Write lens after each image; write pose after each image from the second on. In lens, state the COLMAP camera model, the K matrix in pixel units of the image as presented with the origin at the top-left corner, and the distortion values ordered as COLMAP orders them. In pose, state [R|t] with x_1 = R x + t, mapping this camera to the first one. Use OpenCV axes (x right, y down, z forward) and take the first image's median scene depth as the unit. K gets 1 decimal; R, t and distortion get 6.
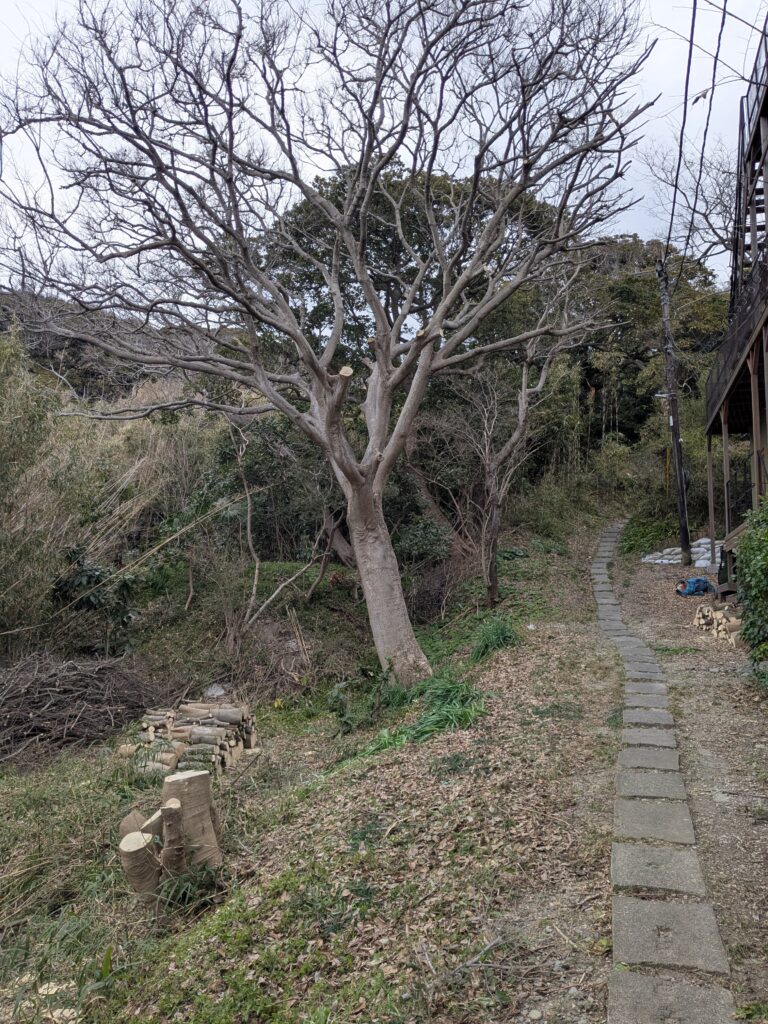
lens RADIAL K [[802.9, 0, 377.0], [0, 802.9, 513.2], [0, 0, 1]] dist [0.043267, -0.083480]
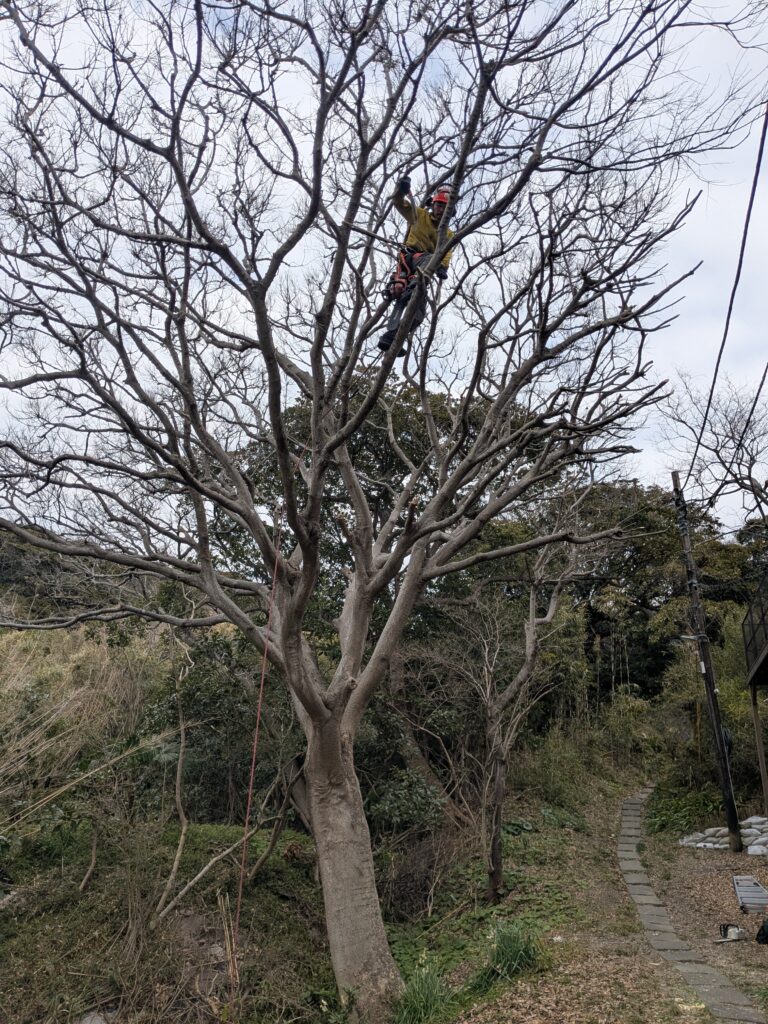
lens RADIAL K [[802.9, 0, 377.0], [0, 802.9, 513.2], [0, 0, 1]] dist [0.043267, -0.083480]
pose [[0.998918, 0.046228, 0.005084, 0.011563], [-0.042458, 0.951098, -0.305959, 0.006260], [-0.018979, 0.305412, 0.952031, 0.166204]]
